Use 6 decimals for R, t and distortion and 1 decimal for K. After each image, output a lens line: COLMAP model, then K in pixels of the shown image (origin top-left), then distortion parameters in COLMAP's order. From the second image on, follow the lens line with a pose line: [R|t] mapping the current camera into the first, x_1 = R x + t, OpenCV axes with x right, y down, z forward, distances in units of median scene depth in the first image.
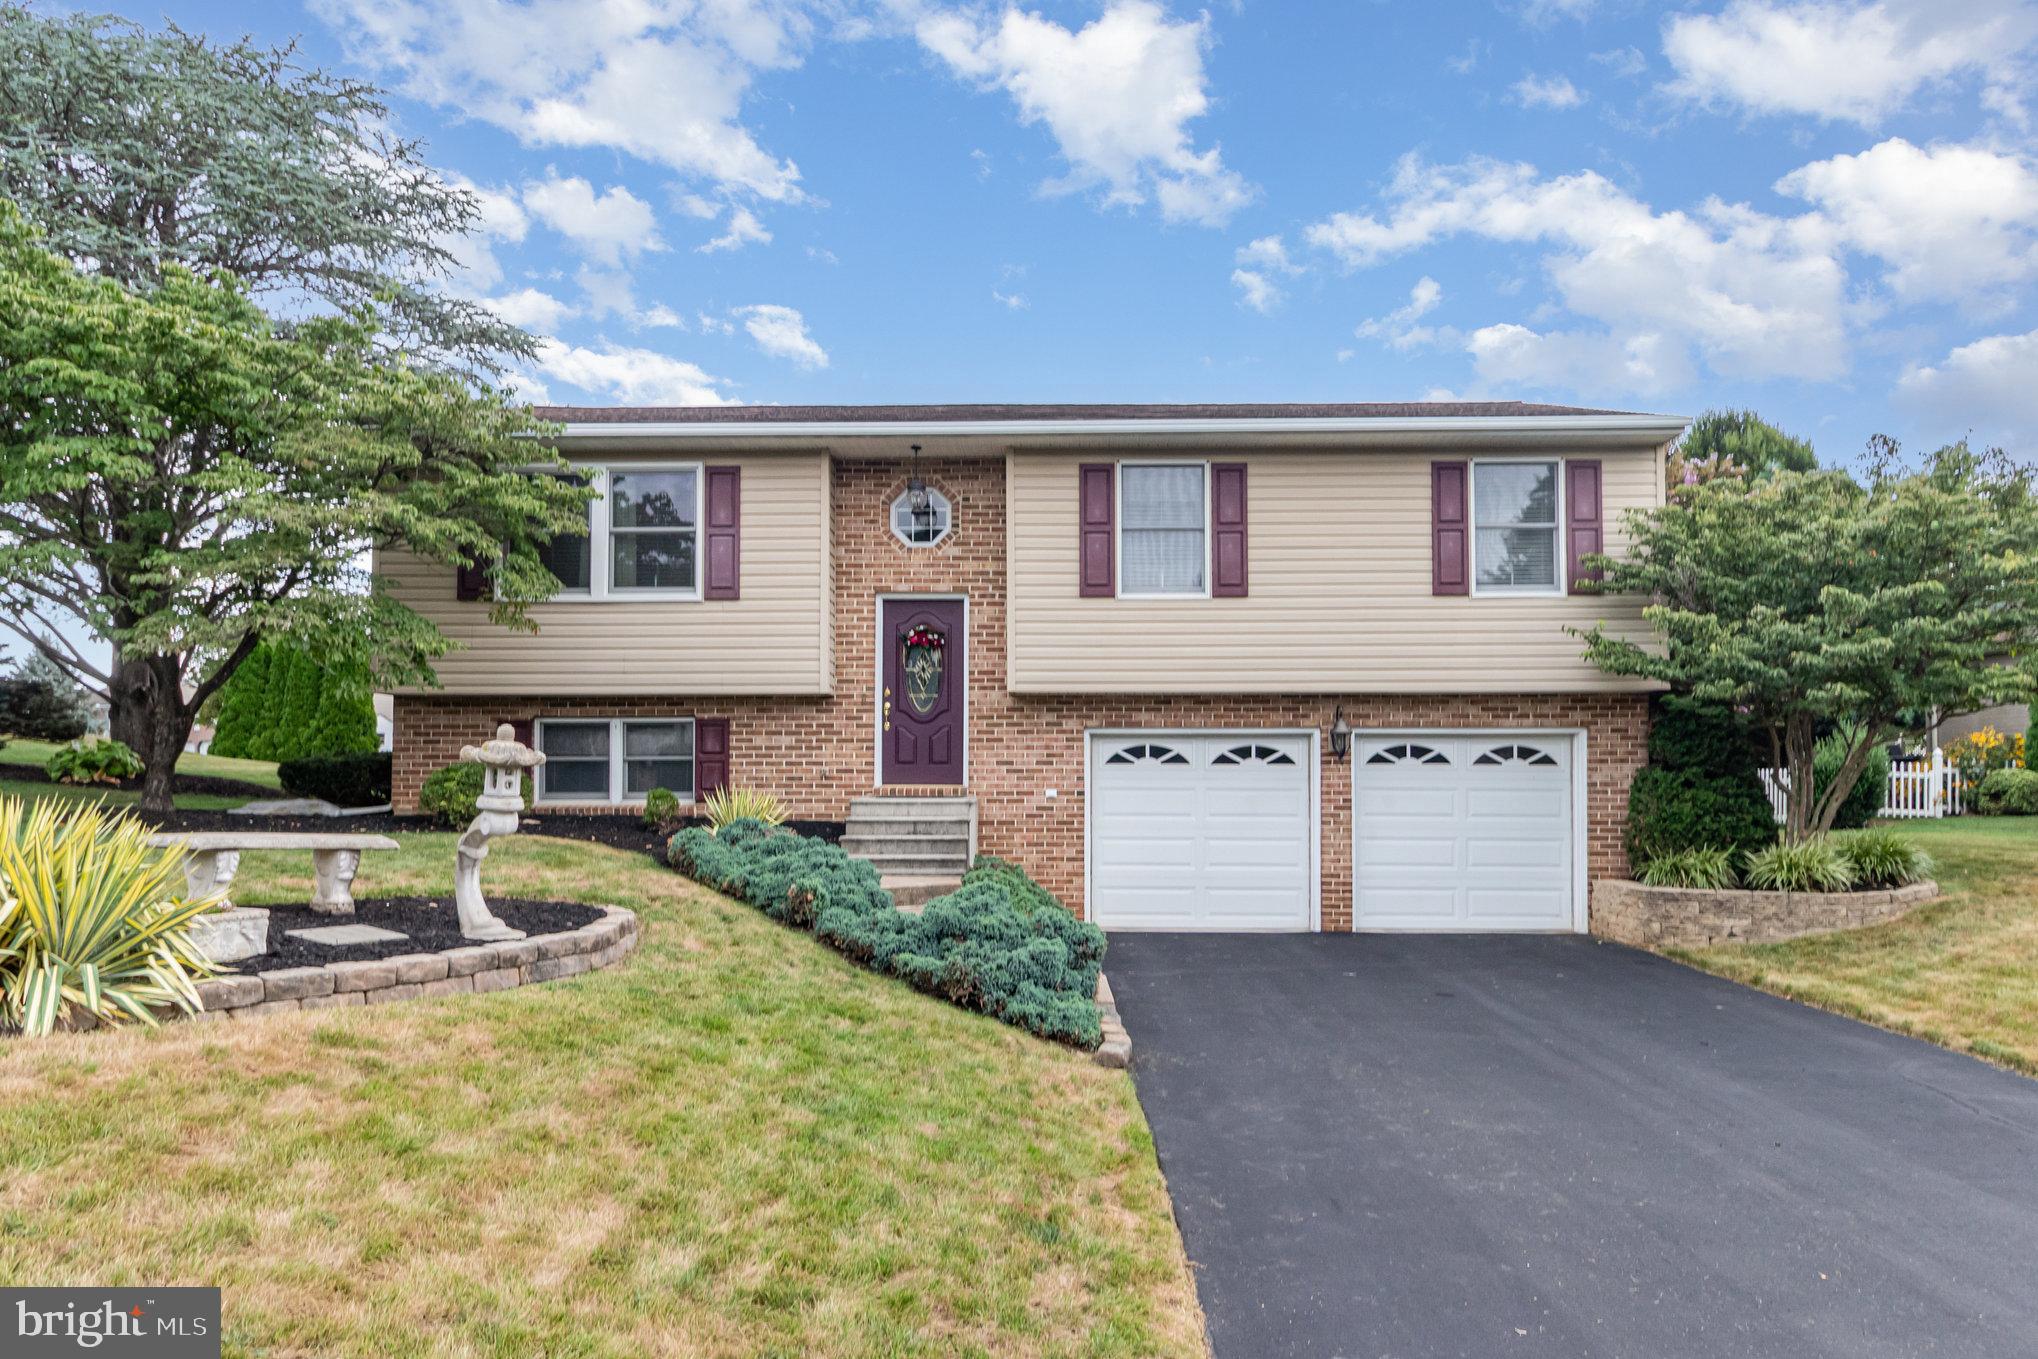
lens RADIAL K [[1200.0, 0, 1018.5], [0, 1200.0, 733.9], [0, 0, 1]] dist [0.009329, 0.002622]
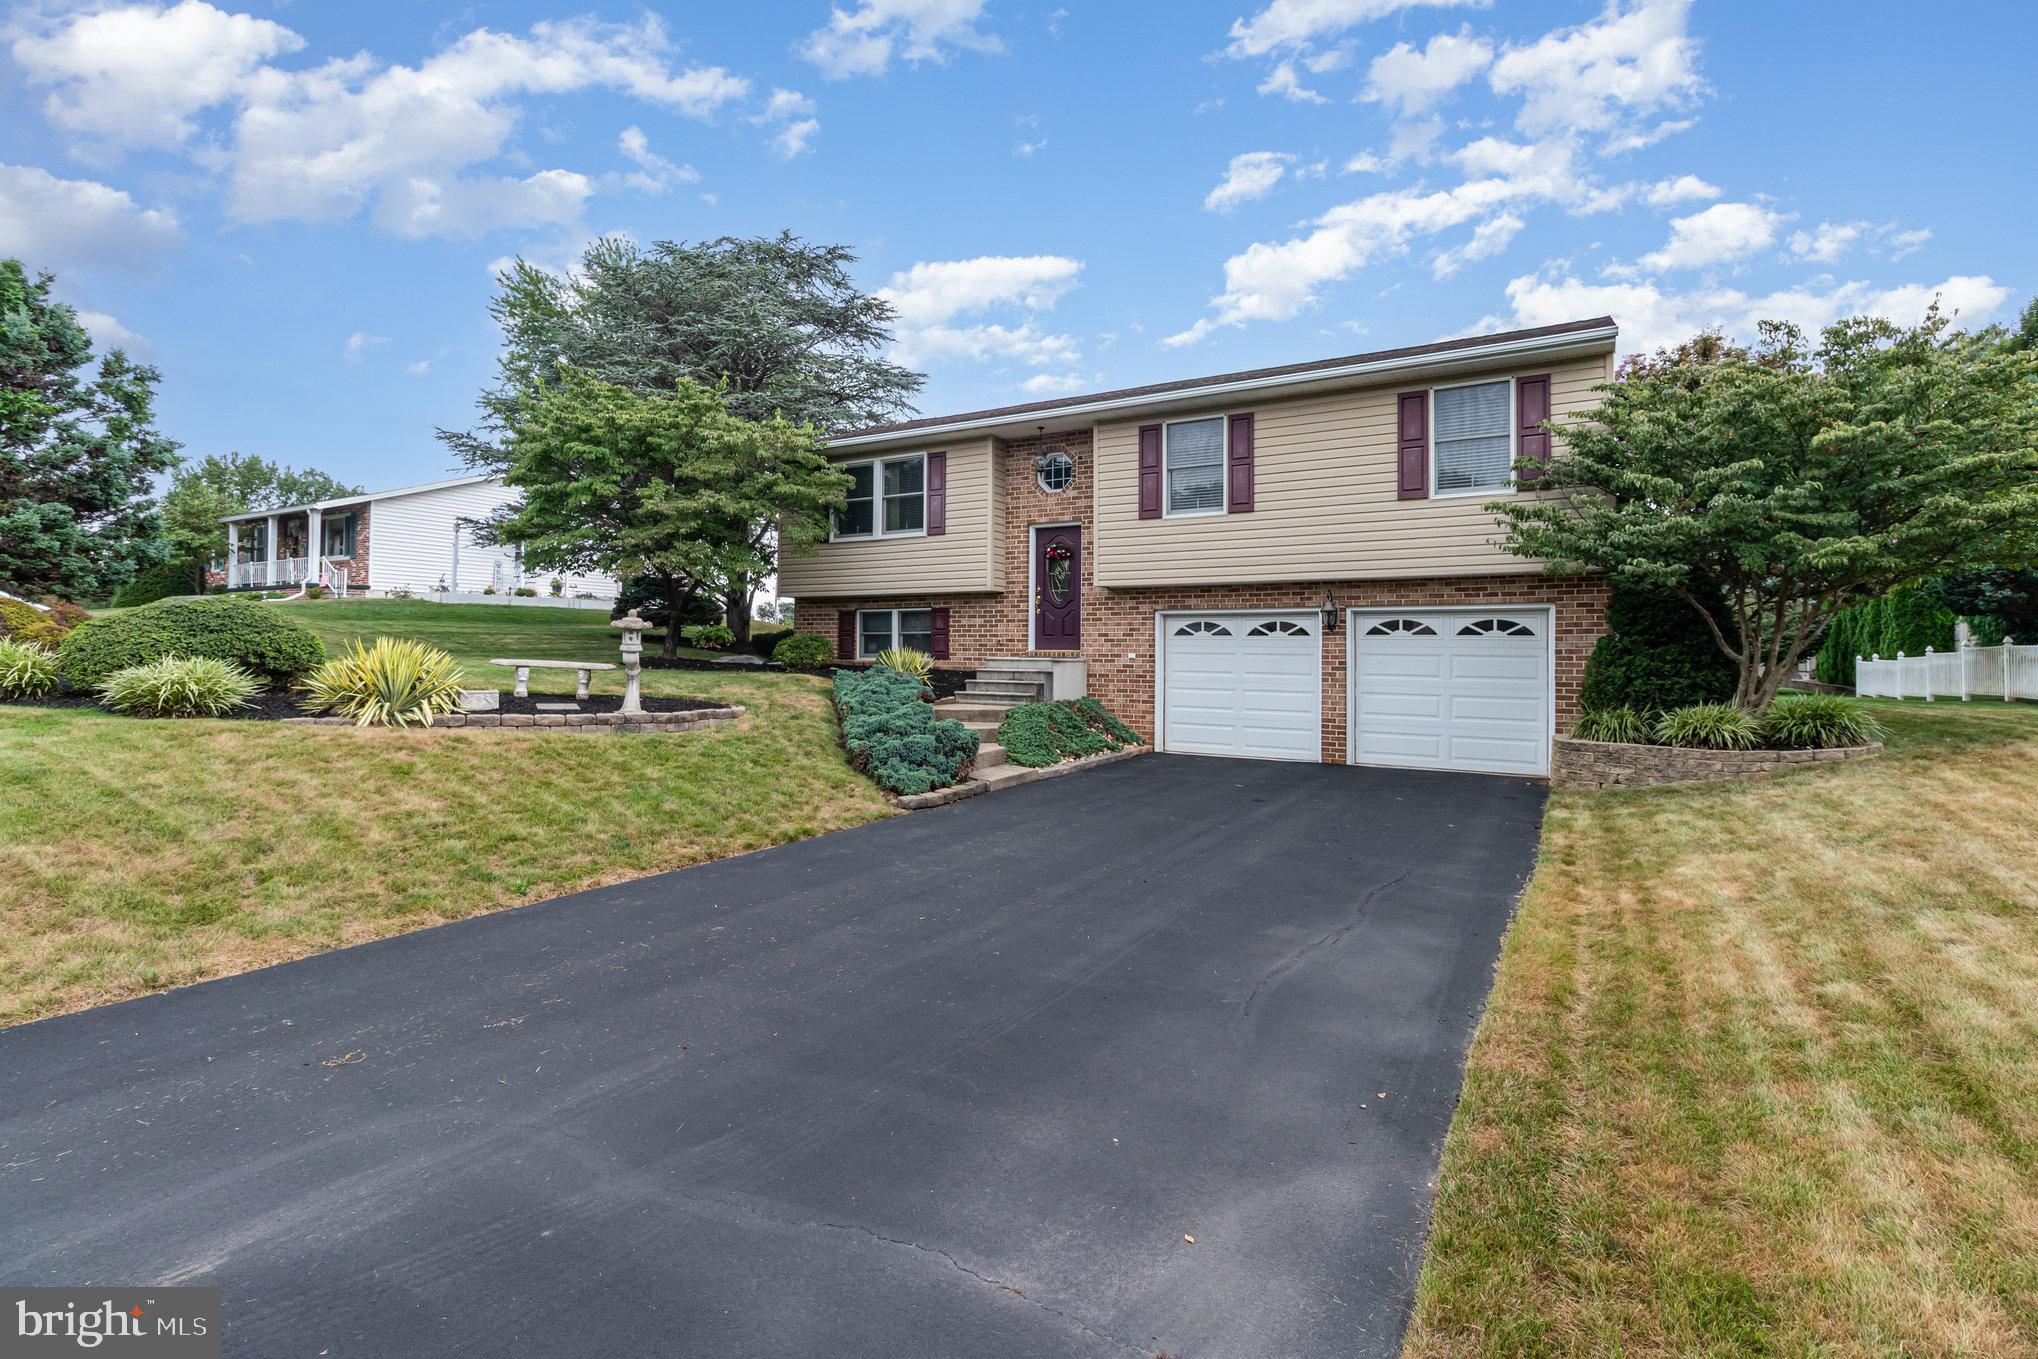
lens RADIAL K [[951.6, 0, 1044.6], [0, 951.6, 634.8], [0, 0, 1]] dist [0.004058, -0.000677]
pose [[0.869869, -0.003312, -0.493271, 0.502197], [0.011115, 0.999855, 0.012887, 0.008151], [0.493157, -0.016693, 0.869780, -0.050627]]
